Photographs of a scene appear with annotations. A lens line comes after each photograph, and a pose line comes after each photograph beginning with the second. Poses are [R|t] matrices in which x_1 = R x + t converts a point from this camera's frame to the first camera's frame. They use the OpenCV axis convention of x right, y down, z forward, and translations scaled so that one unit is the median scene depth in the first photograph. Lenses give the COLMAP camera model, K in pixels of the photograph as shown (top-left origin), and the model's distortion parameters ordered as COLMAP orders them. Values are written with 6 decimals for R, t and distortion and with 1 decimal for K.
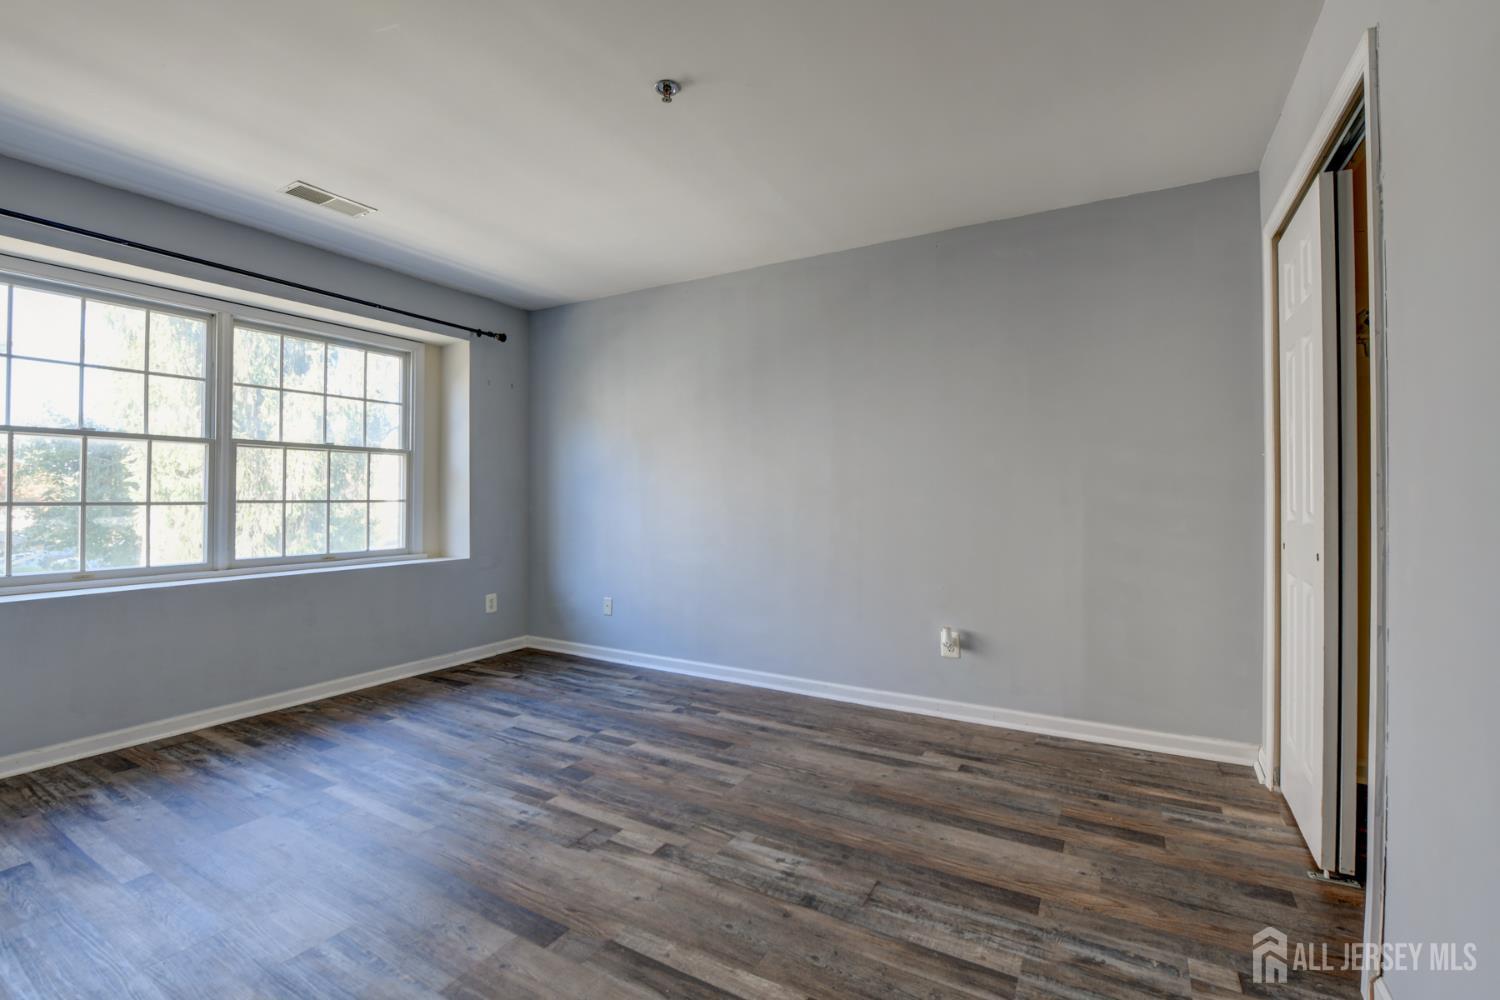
lens RADIAL K [[619.3, 0, 752.2], [0, 619.3, 492.5], [0, 0, 1]] dist [-0.020493, -0.001073]
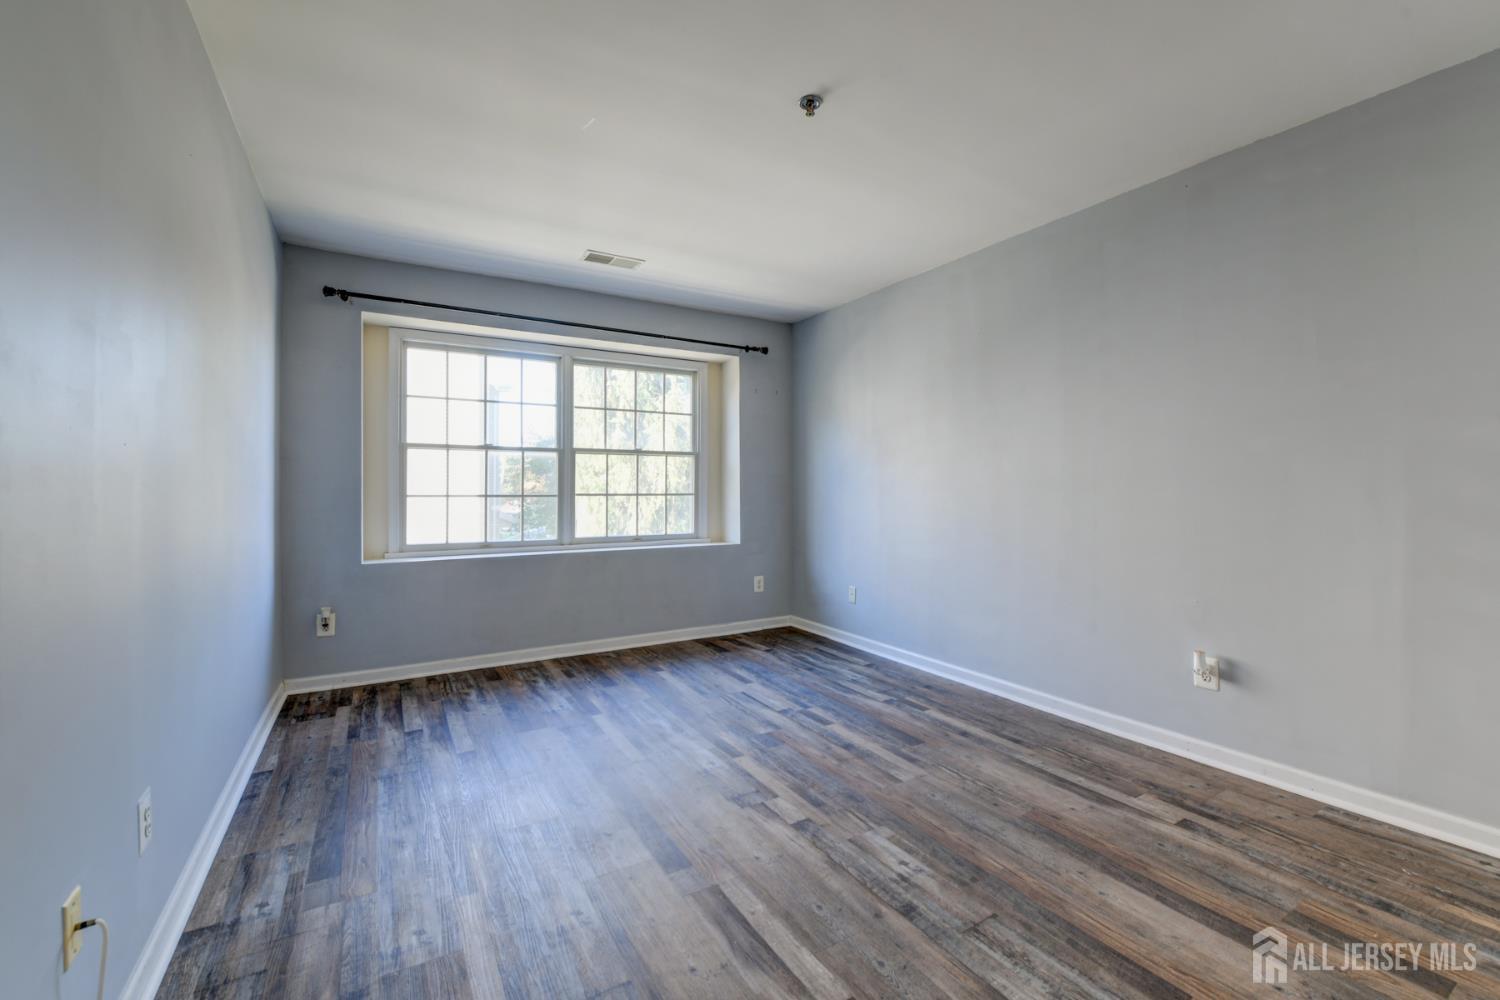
lens RADIAL K [[605.5, 0, 783.8], [0, 605.5, 489.5], [0, 0, 1]] dist [-0.021668, -0.000915]
pose [[0.883549, -0.000826, -0.468337, 0.258931], [0.003401, 0.999983, 0.004654, -0.001364], [0.468326, -0.005705, 0.883537, 0.055916]]
